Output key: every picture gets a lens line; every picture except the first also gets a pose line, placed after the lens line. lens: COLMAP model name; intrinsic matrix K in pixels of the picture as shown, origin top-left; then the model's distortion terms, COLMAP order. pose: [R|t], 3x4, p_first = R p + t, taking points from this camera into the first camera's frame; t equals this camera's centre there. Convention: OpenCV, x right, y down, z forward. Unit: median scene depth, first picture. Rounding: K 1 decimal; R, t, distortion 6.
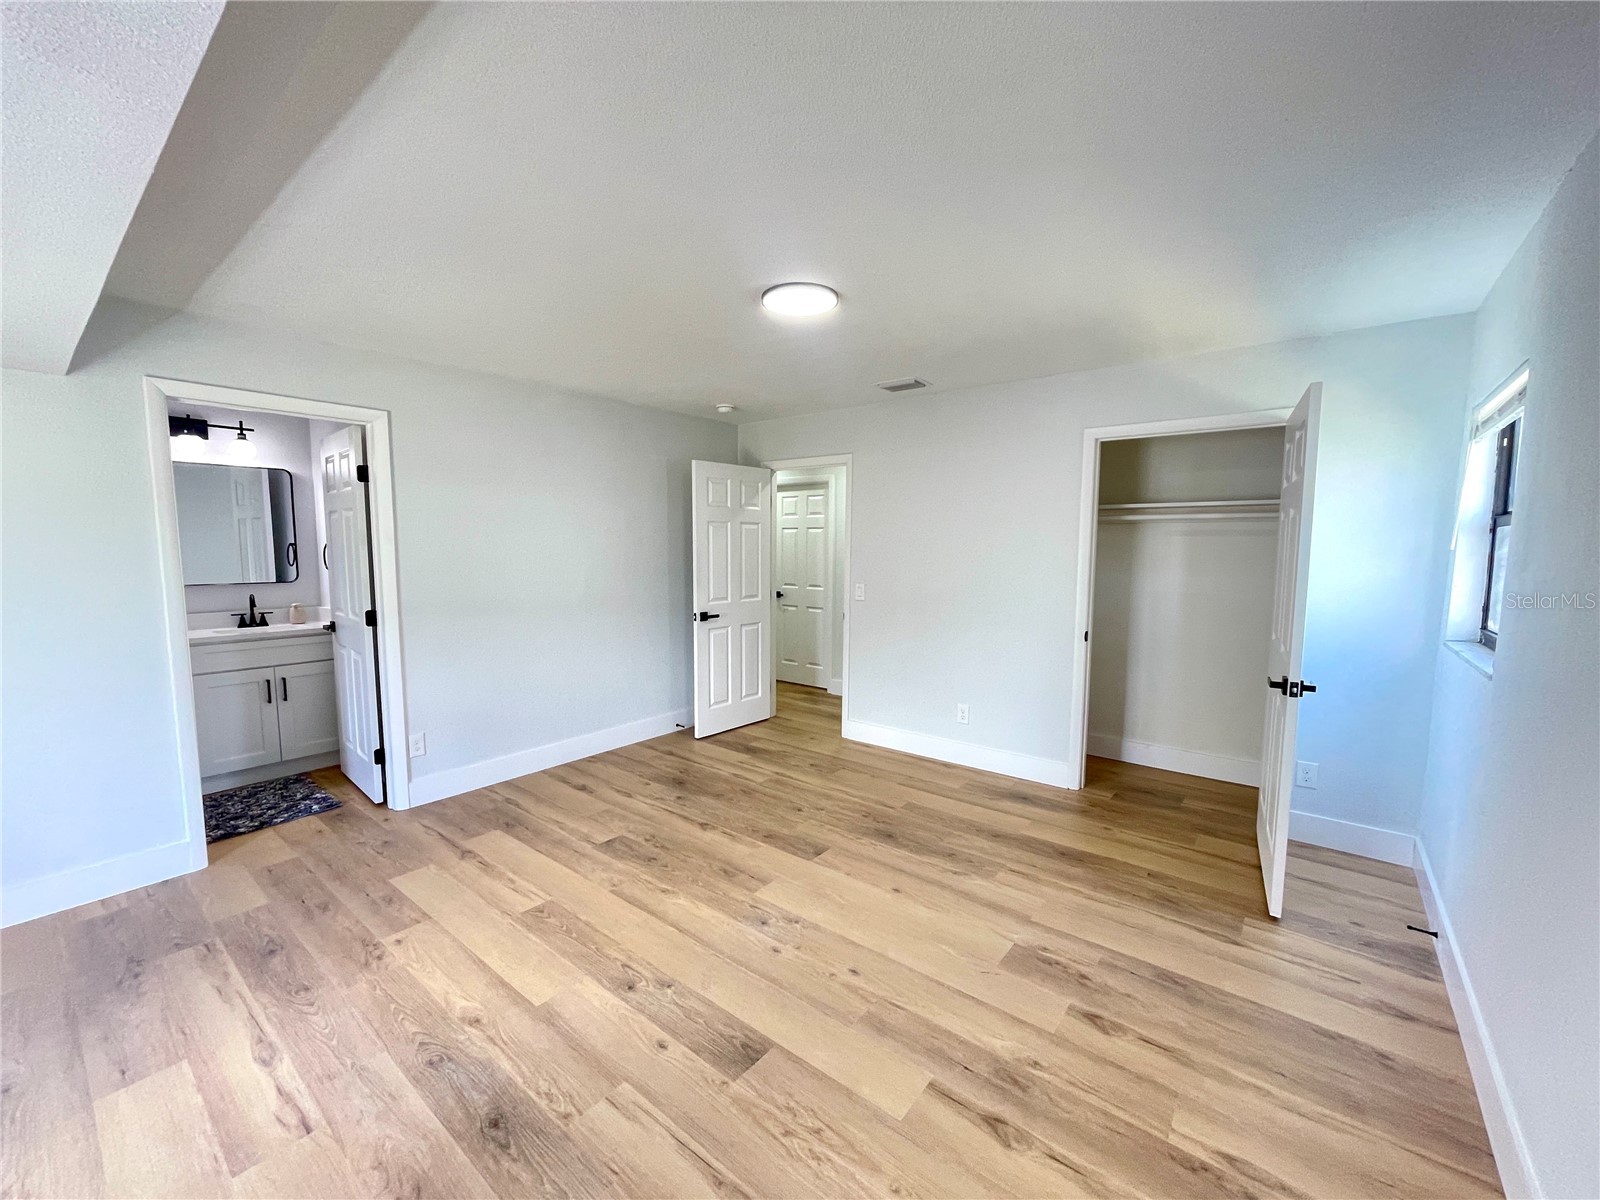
lens RADIAL K [[646.2, 0, 799.1], [0, 646.2, 606.0], [0, 0, 1]] dist [-0.001994, 0.000802]
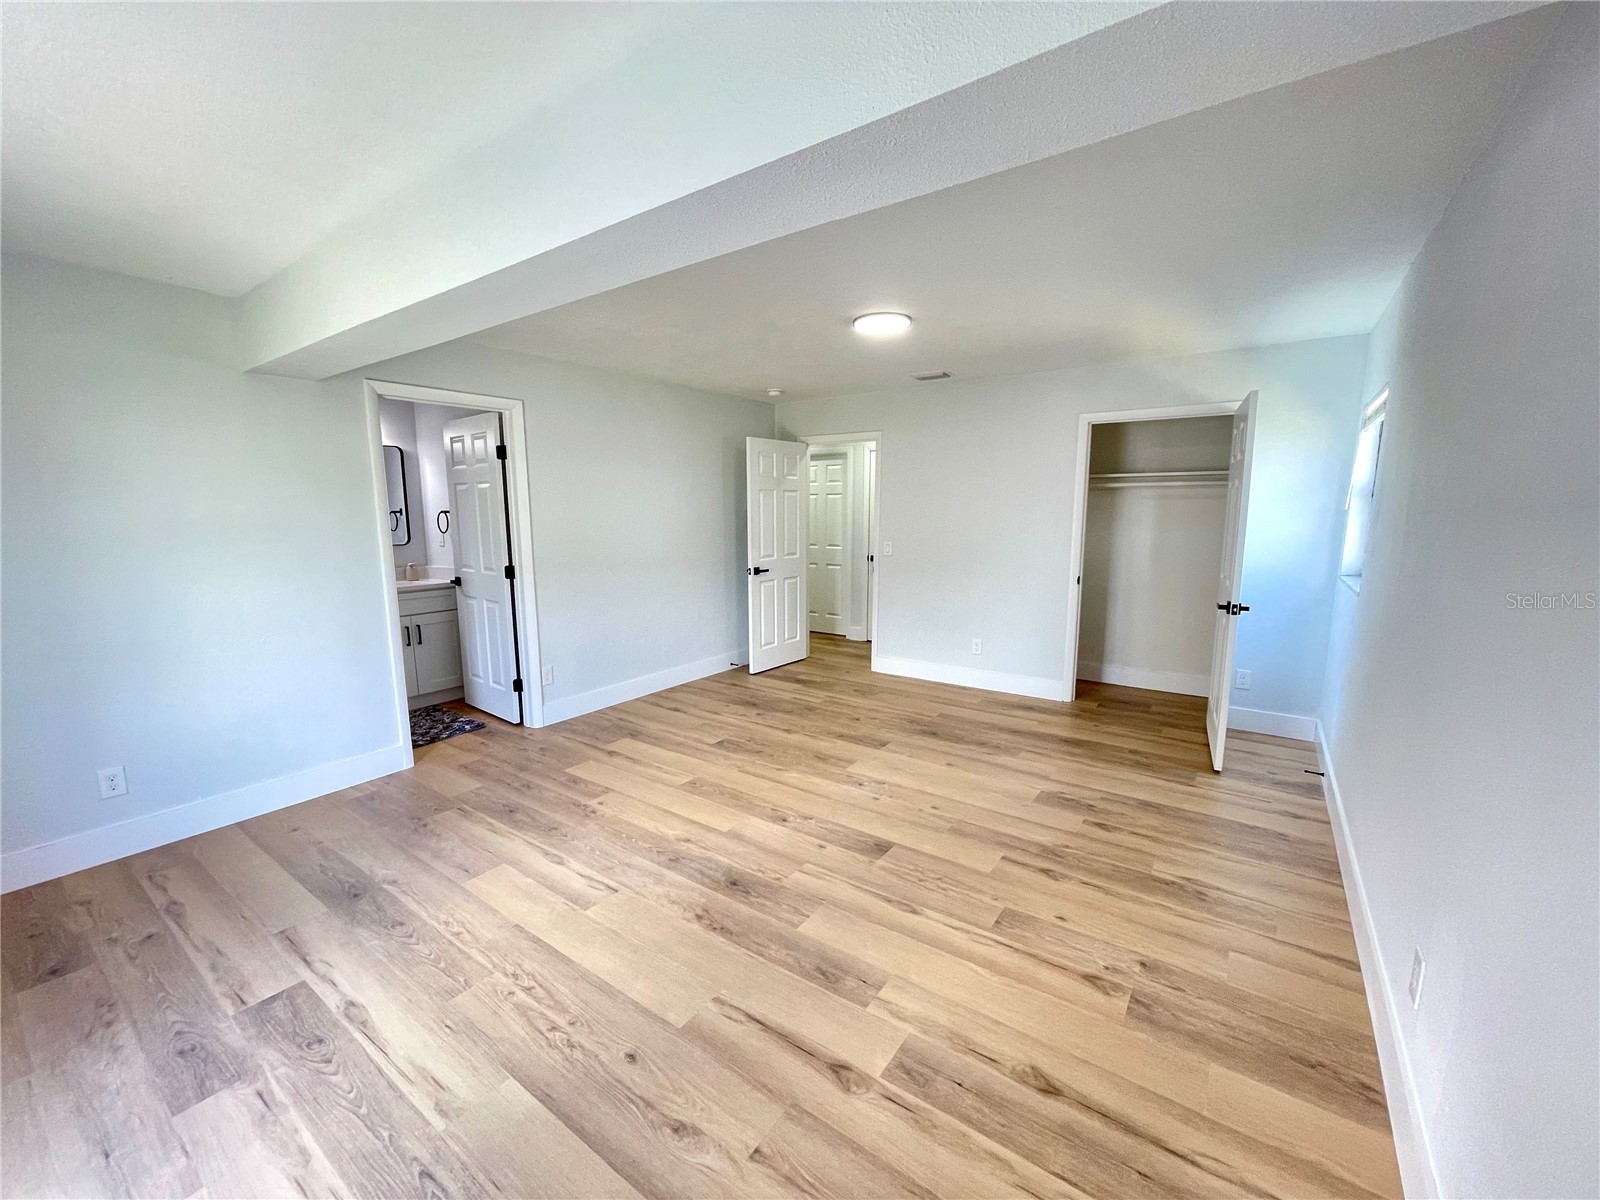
lens RADIAL K [[646.2, 0, 799.1], [0, 646.2, 606.0], [0, 0, 1]] dist [-0.001994, 0.000802]
pose [[0.998431, -0.015297, 0.053859, -0.200689], [0.012332, 0.998413, 0.054957, 0.024634], [-0.054614, -0.054207, 0.997035, -0.274216]]
